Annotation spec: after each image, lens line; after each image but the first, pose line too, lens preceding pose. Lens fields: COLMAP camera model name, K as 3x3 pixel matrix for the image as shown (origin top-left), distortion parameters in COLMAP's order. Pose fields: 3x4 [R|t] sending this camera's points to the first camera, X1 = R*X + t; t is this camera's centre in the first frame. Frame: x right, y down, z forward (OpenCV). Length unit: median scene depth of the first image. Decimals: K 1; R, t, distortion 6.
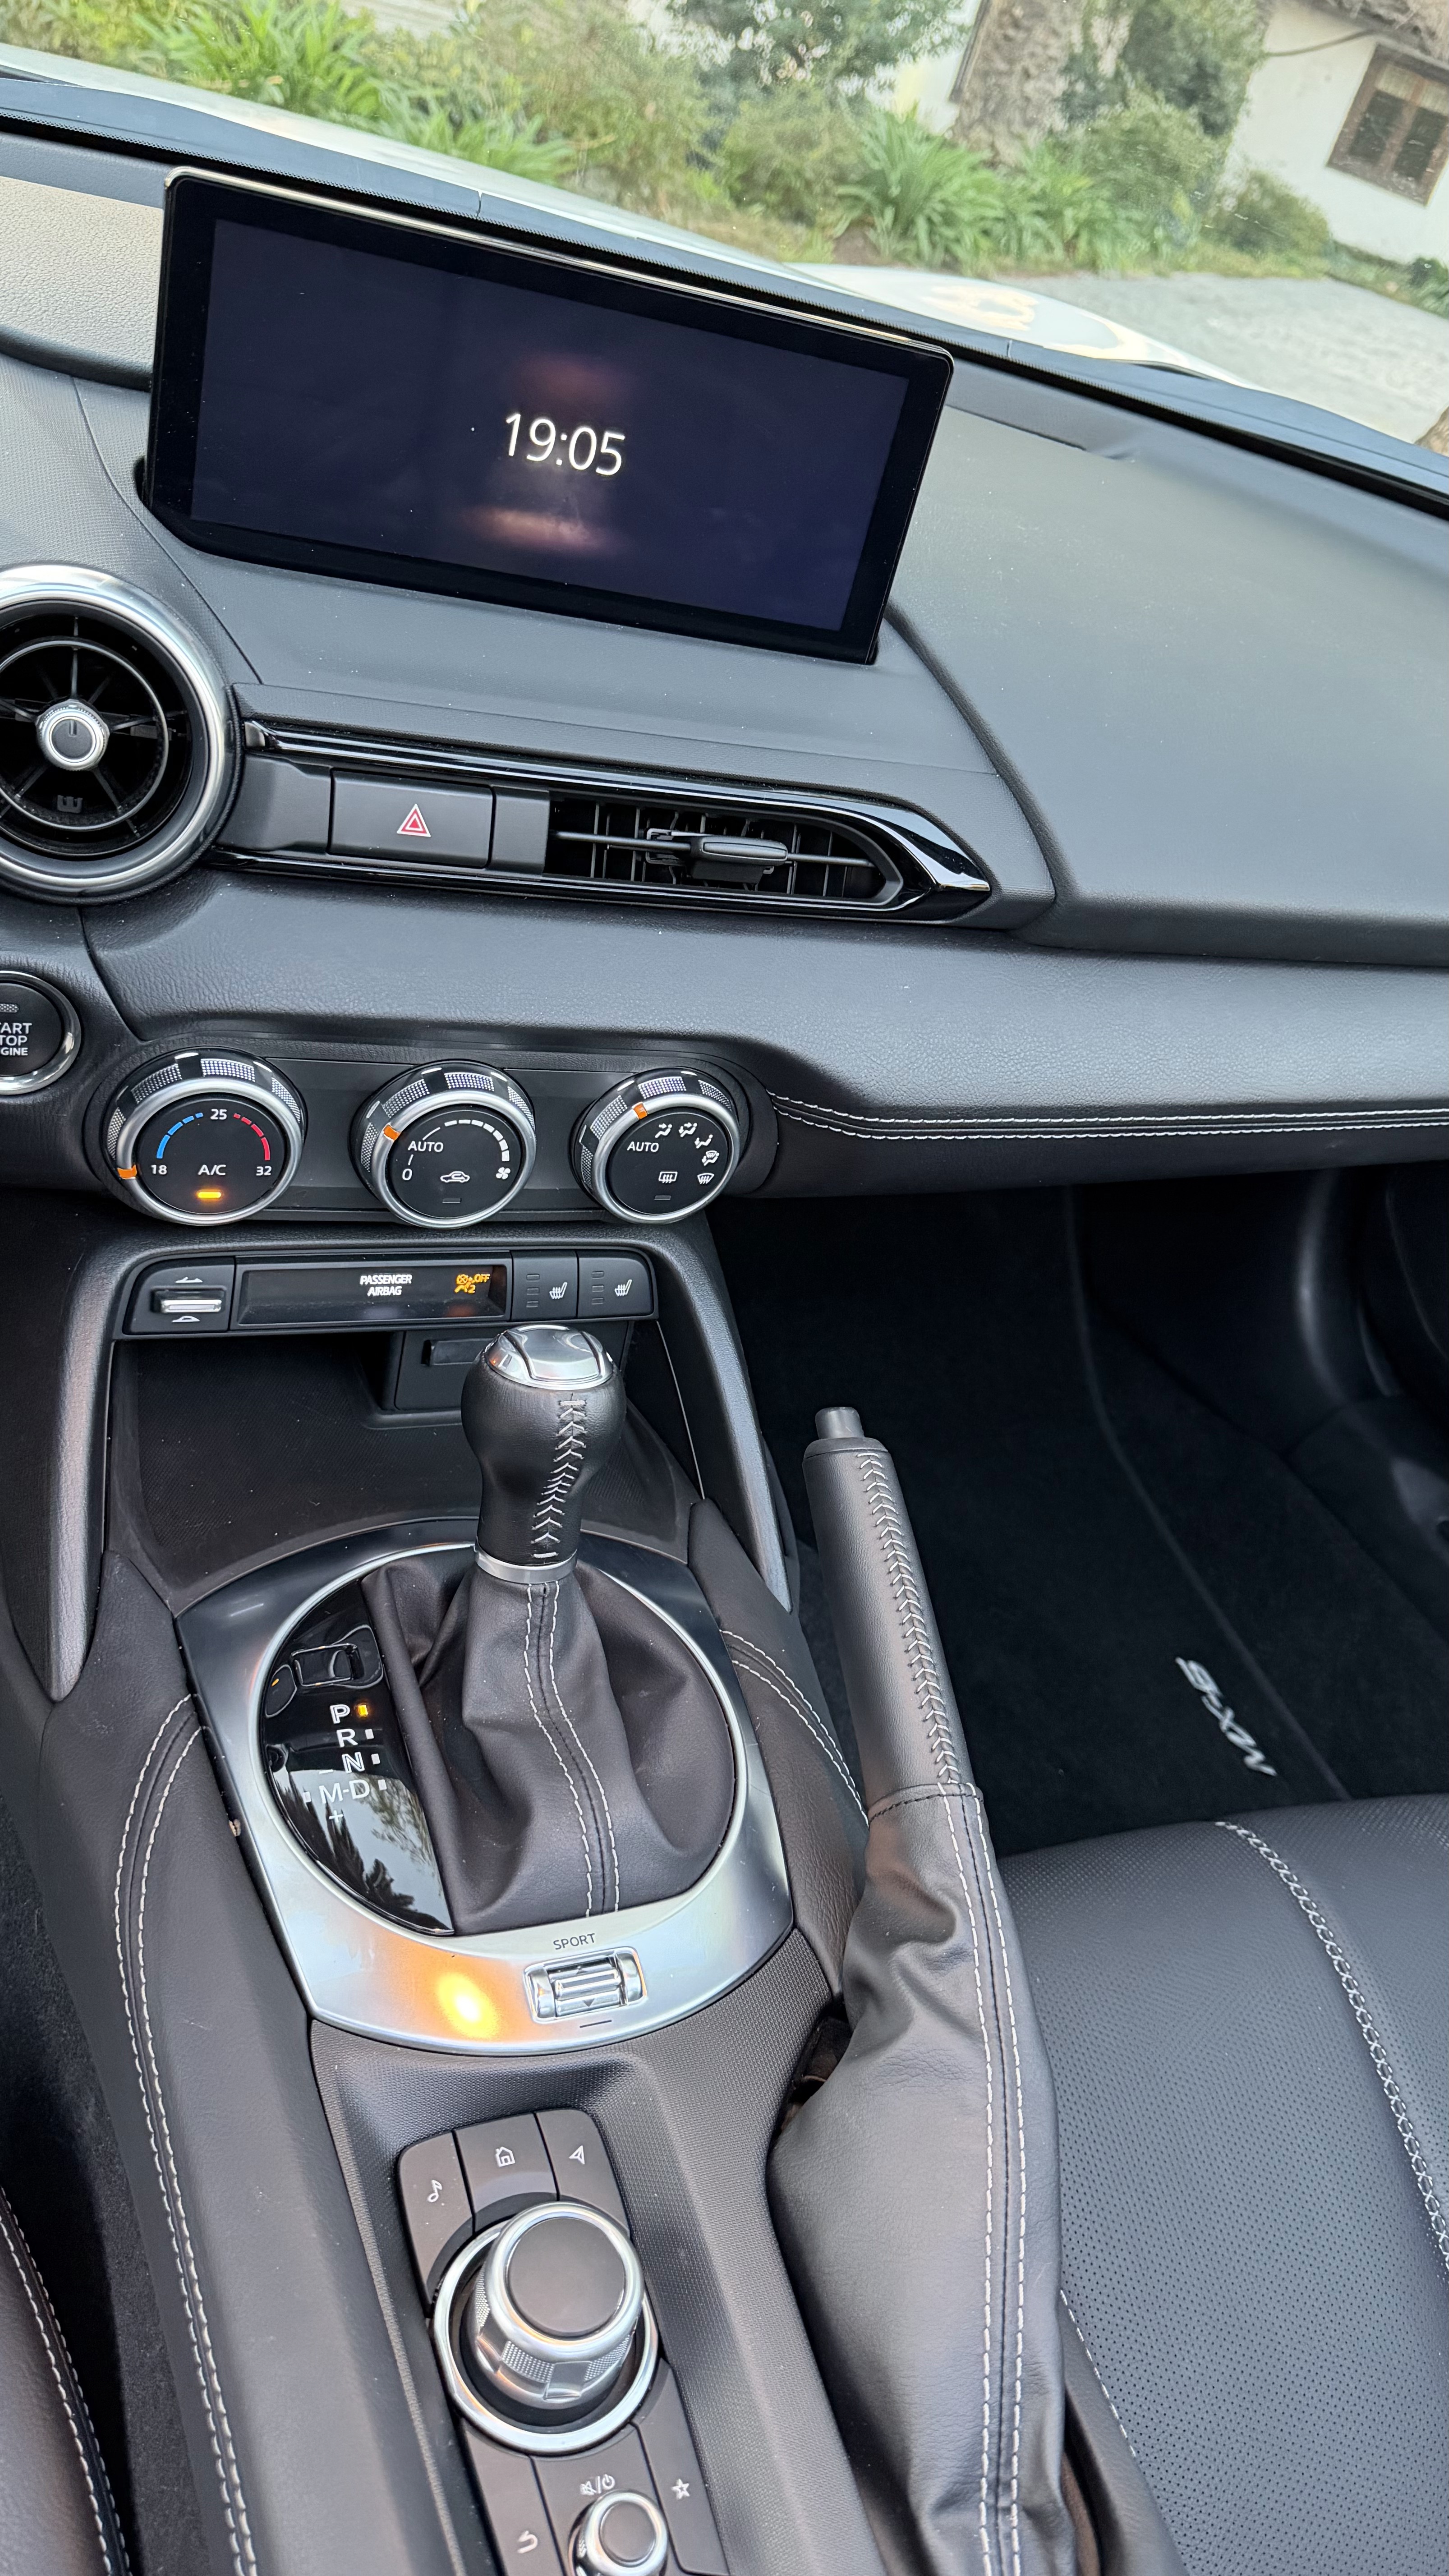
lens RADIAL K [[1846.9, 0, 724.5], [0, 1846.9, 1288.0], [0, 0, 1]] dist [0.069964, -0.101114]
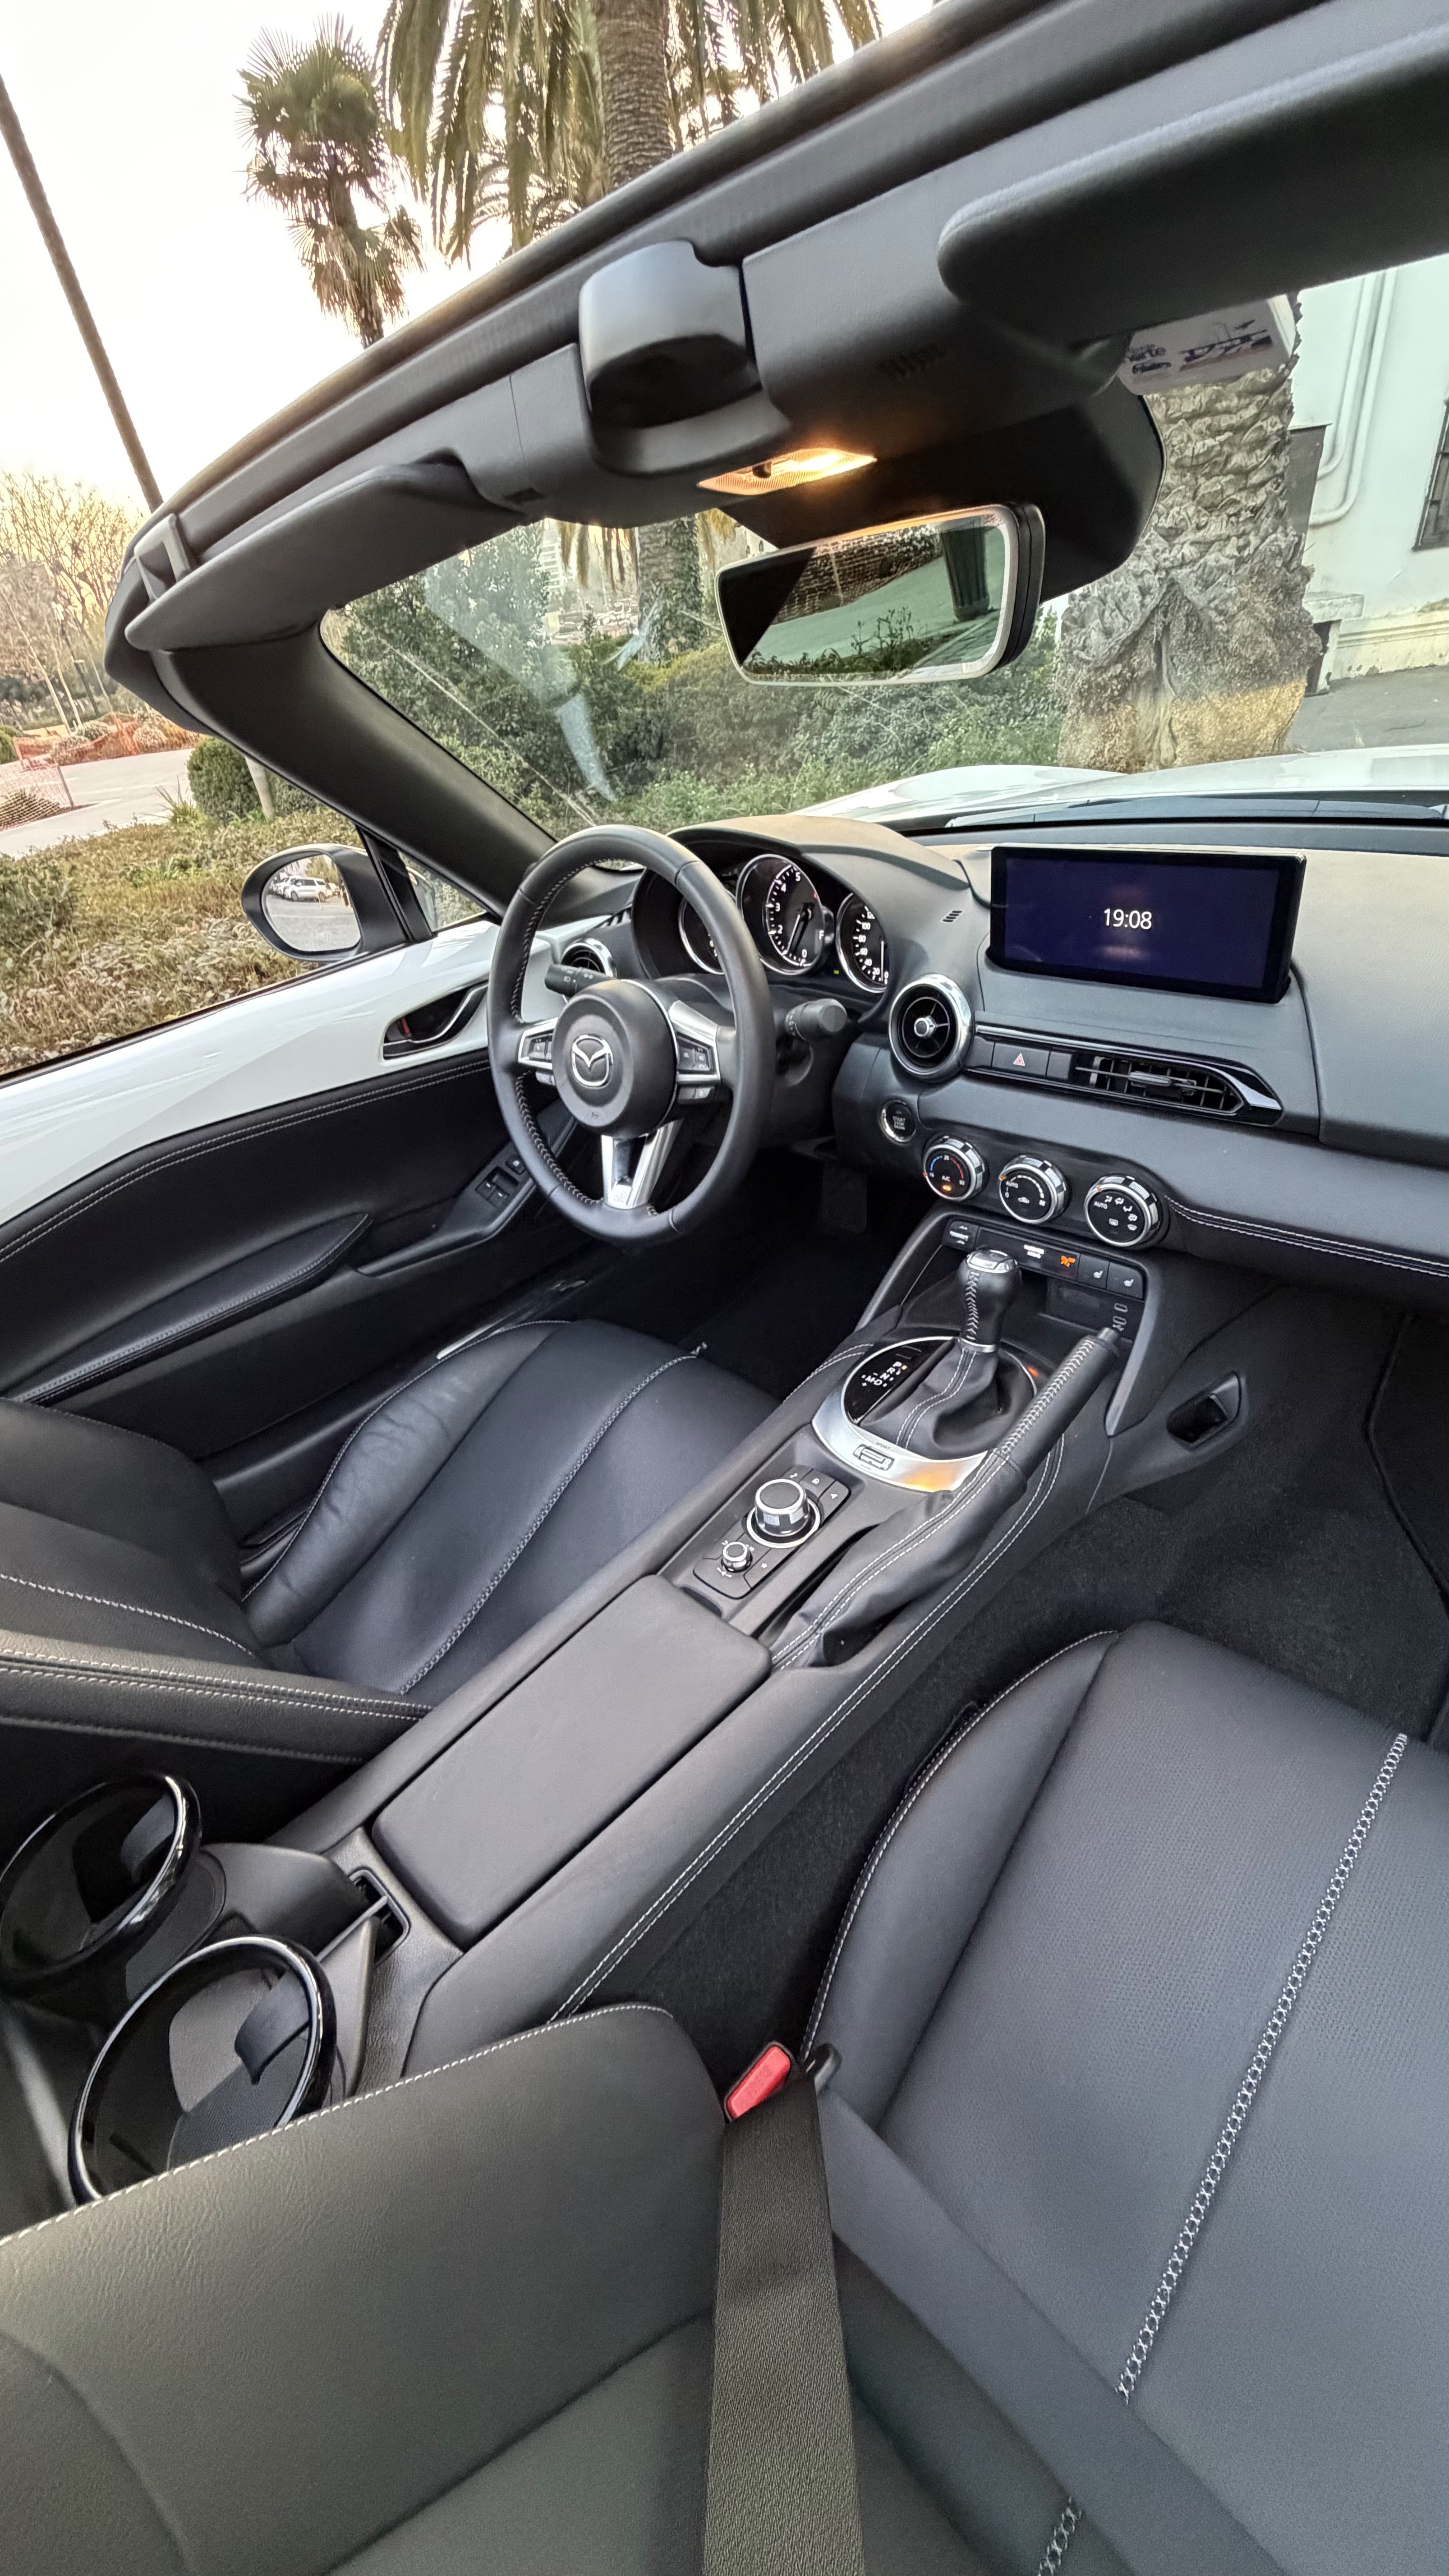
lens RADIAL K [[981.9, 0, 724.5], [0, 981.9, 1288.0], [0, 0, 1]] dist [-0.023334, 0.000020]
pose [[0.383997, 0.217362, -0.897385, 0.901169], [-0.321624, 0.942516, 0.090668, 0.061896], [0.865508, 0.253804, 0.431833, 0.091118]]
